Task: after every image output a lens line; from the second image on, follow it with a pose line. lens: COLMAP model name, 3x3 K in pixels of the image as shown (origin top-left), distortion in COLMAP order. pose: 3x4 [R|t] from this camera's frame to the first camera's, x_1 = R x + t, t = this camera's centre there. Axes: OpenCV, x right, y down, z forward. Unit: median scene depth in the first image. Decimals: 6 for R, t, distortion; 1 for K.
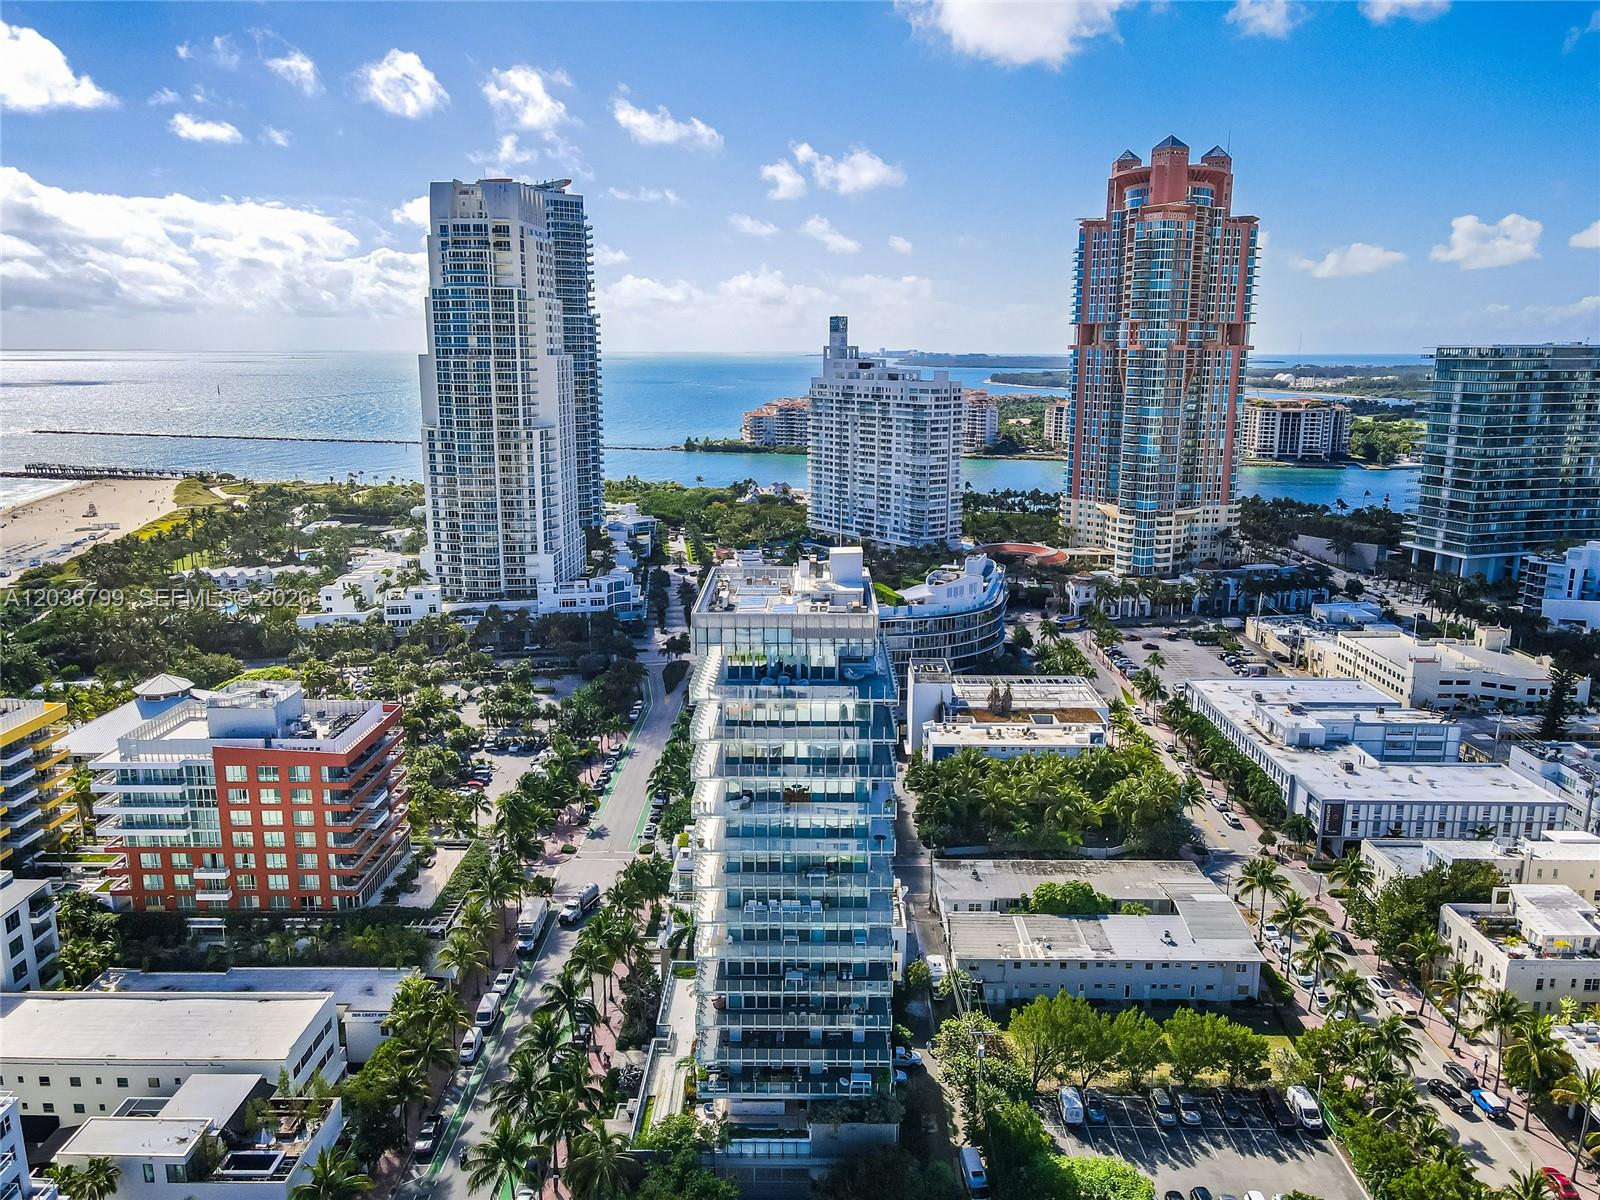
lens RADIAL K [[1179.5, 0, 806.0], [0, 1179.5, 600.2], [0, 0, 1]] dist [-0.006747, 0.030934]
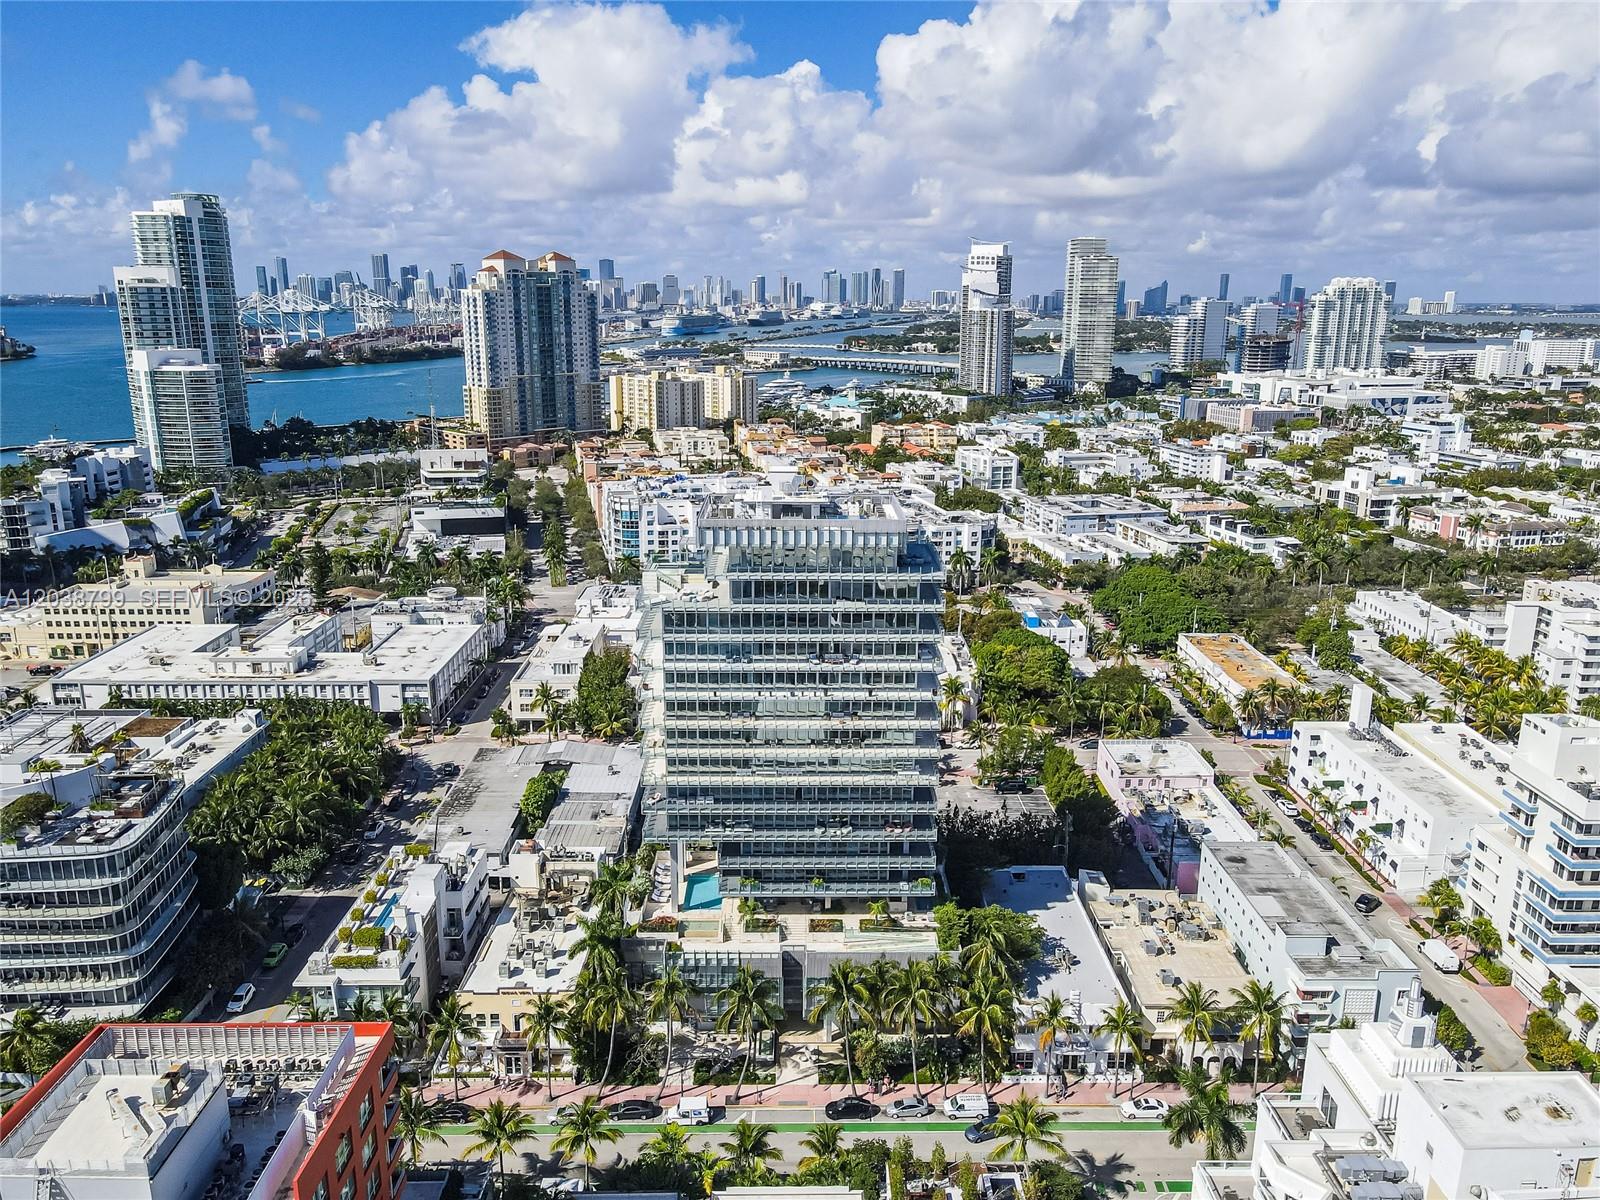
lens RADIAL K [[1179.5, 0, 809.1], [0, 1179.5, 609.6], [0, 0, 1]] dist [-0.006747, 0.030934]
pose [[-0.034566, -0.261215, 0.964662, -0.328016], [0.201170, 0.943663, 0.262737, -0.061796], [-0.978946, 0.203143, 0.019930, 0.277617]]
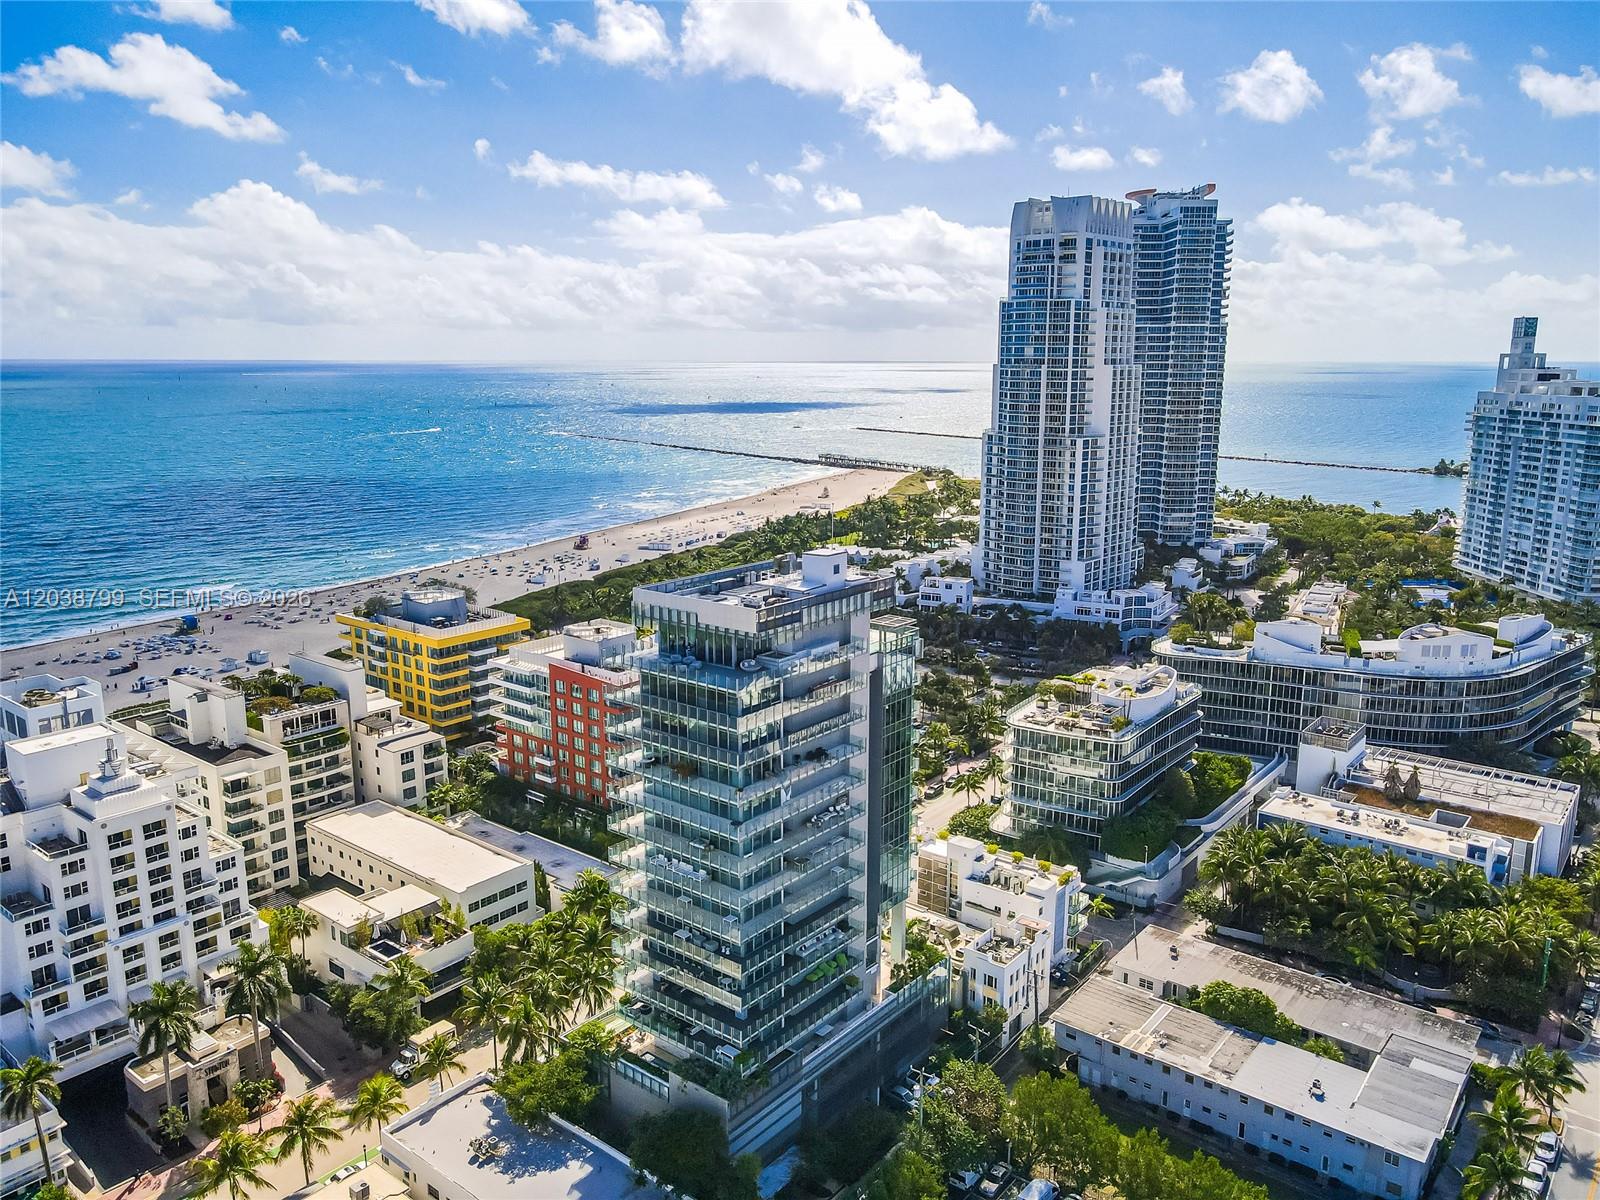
lens RADIAL K [[1179.5, 0, 791.6], [0, 1179.5, 594.5], [0, 0, 1]] dist [-0.006747, 0.030934]
pose [[0.778841, 0.121864, -0.615268, 0.179561], [-0.128779, 0.991114, 0.033292, -0.010765], [0.613858, 0.053305, 0.787614, 0.046778]]
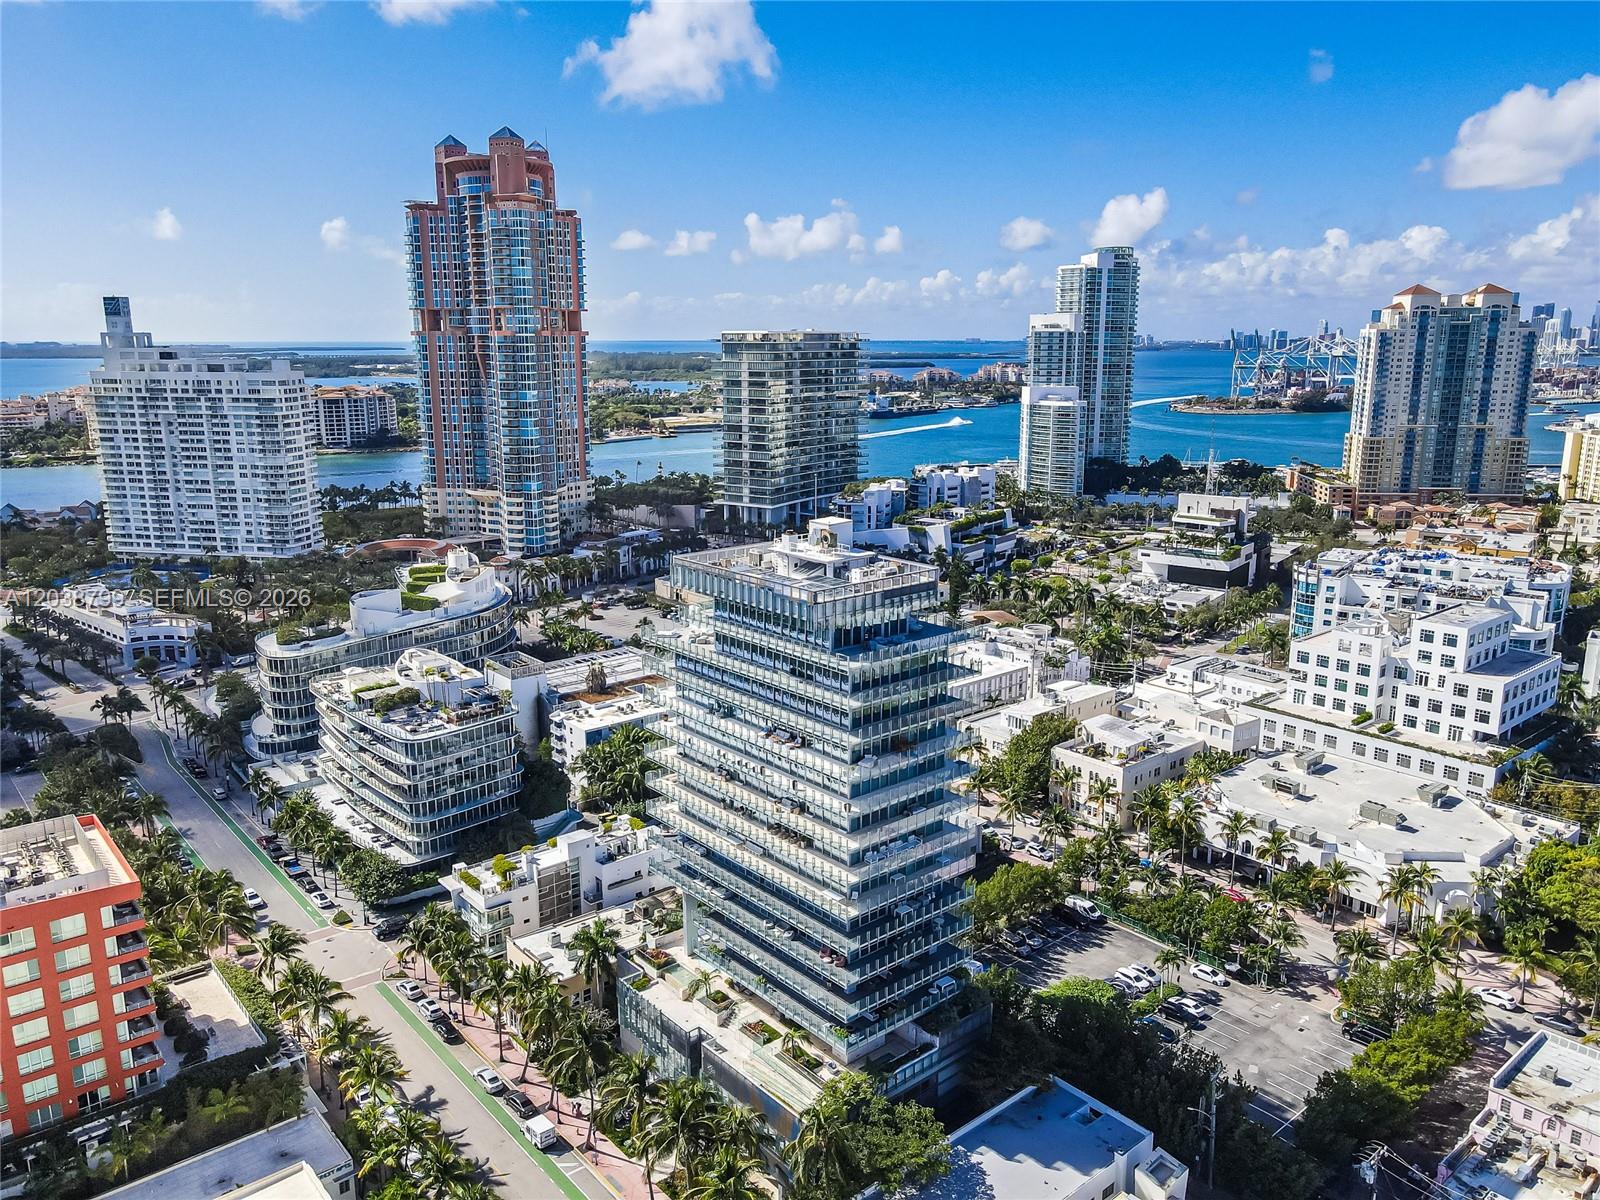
lens RADIAL K [[1179.5, 0, 807.8], [0, 1179.5, 604.9], [0, 0, 1]] dist [-0.006747, 0.030934]
pose [[0.754703, -0.150860, 0.638486, -0.190361], [0.141593, 0.987722, 0.066011, -0.011463], [-0.640605, 0.040586, 0.766797, 0.054186]]
